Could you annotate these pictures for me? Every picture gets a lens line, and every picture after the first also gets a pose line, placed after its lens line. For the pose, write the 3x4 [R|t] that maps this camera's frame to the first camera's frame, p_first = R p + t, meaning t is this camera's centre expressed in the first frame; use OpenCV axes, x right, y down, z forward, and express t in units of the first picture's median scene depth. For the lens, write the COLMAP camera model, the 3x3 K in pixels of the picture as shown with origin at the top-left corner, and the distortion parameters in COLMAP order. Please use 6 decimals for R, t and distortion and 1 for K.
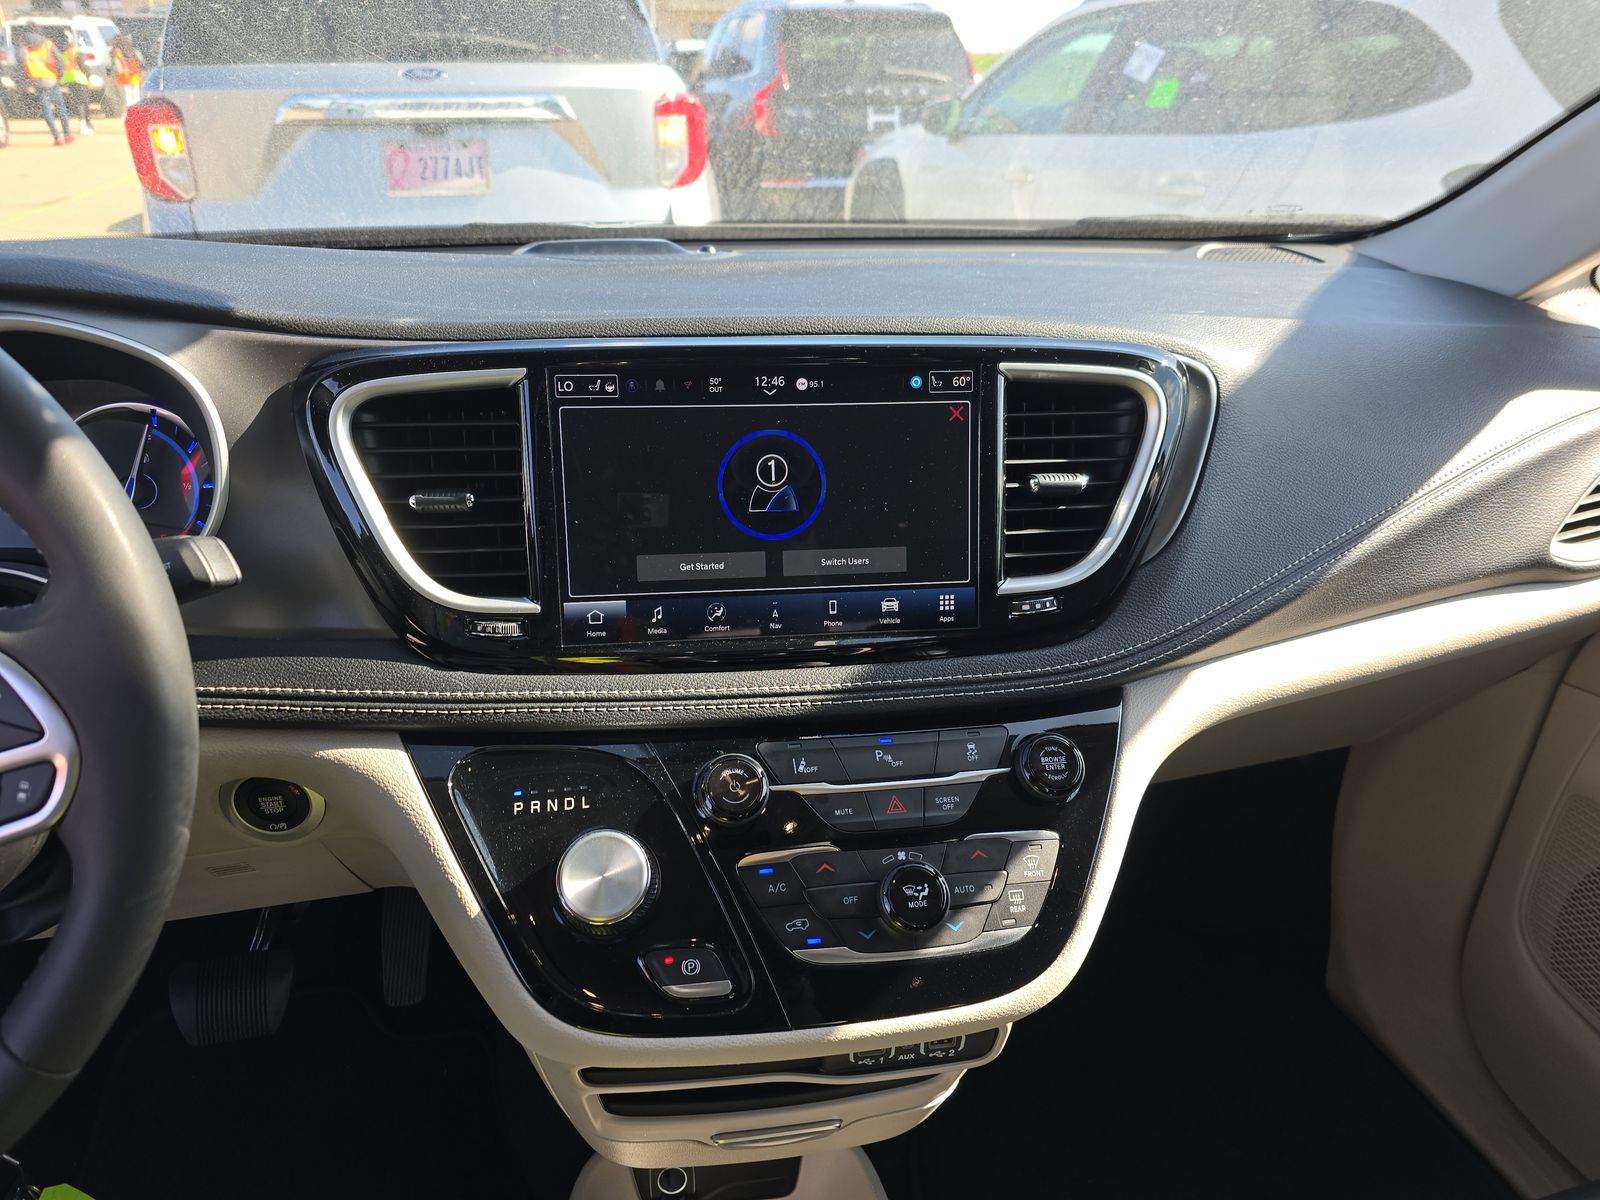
lens RADIAL K [[1089.8, 0, 749.0], [0, 1089.8, 597.5], [0, 0, 1]] dist [0.073298, -0.060404]
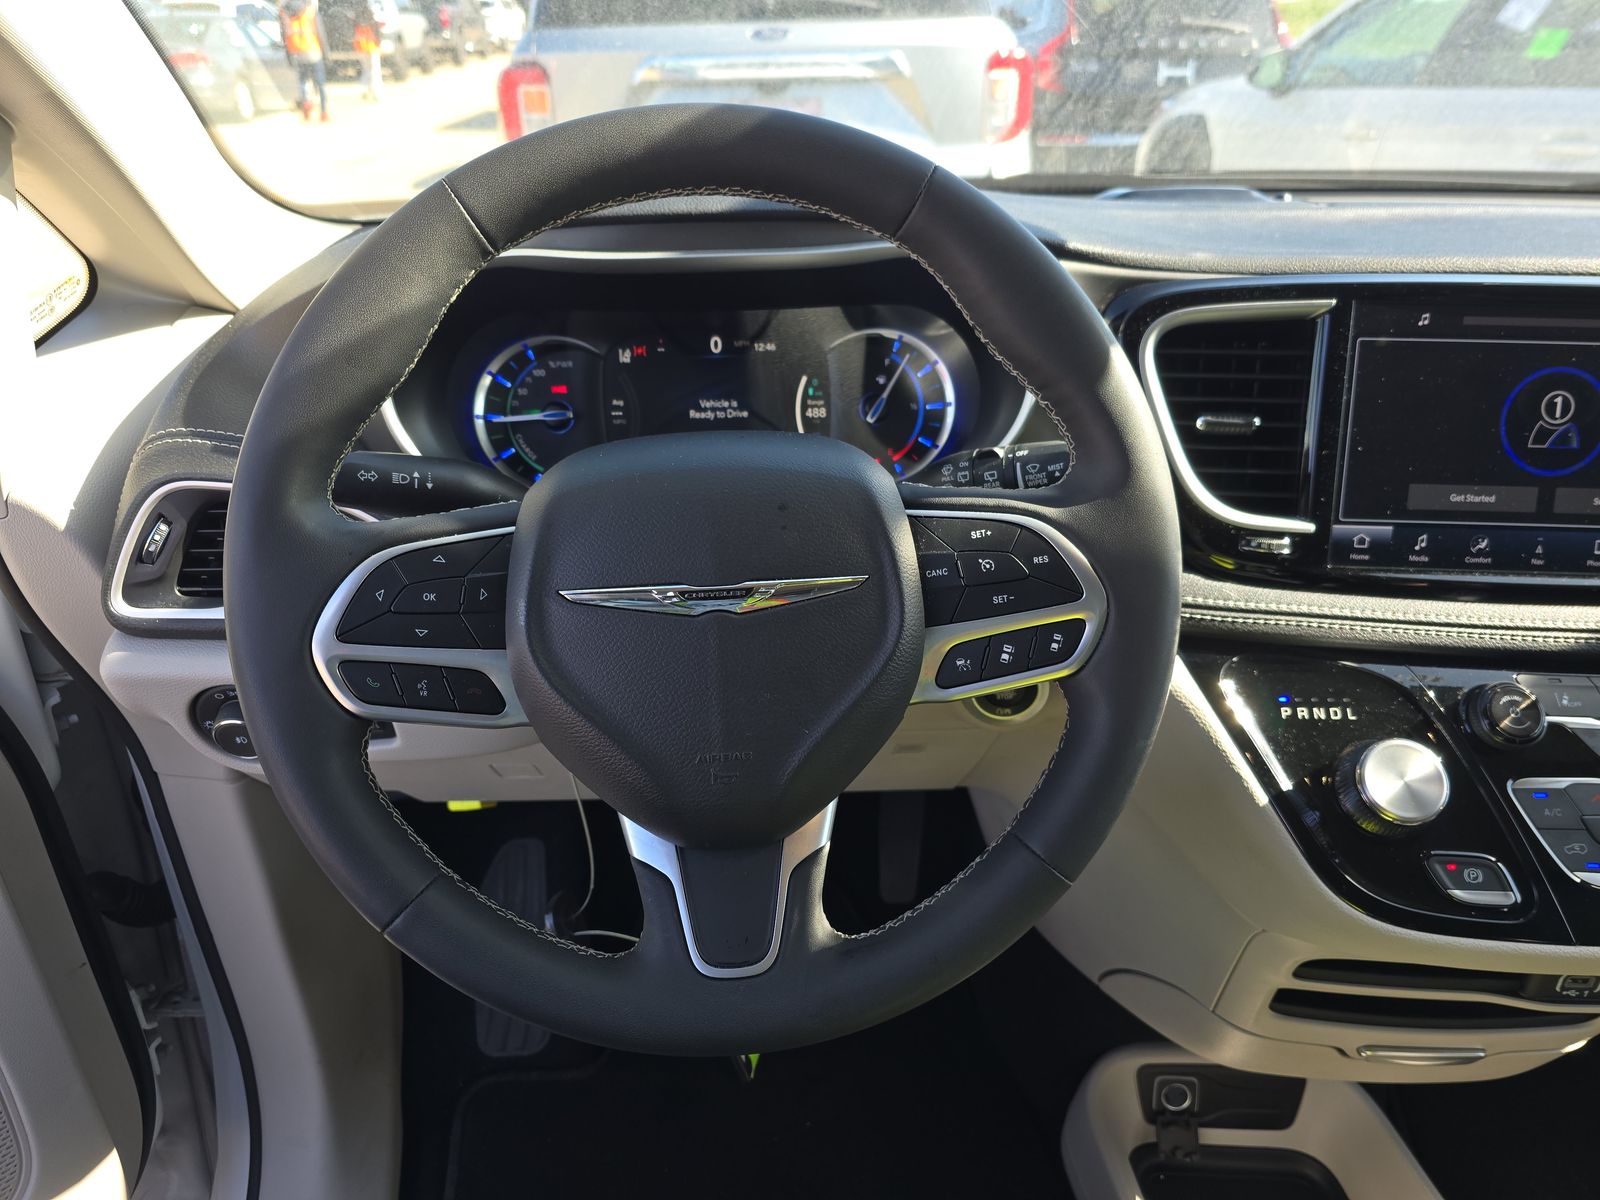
lens RADIAL K [[1089.8, 0, 749.0], [0, 1089.8, 597.5], [0, 0, 1]] dist [0.073298, -0.060404]
pose [[0.984413, 0.070584, -0.161088, -0.539740], [-0.065670, 0.997205, 0.035632, 0.072243], [0.163153, -0.024498, 0.986297, -0.147322]]
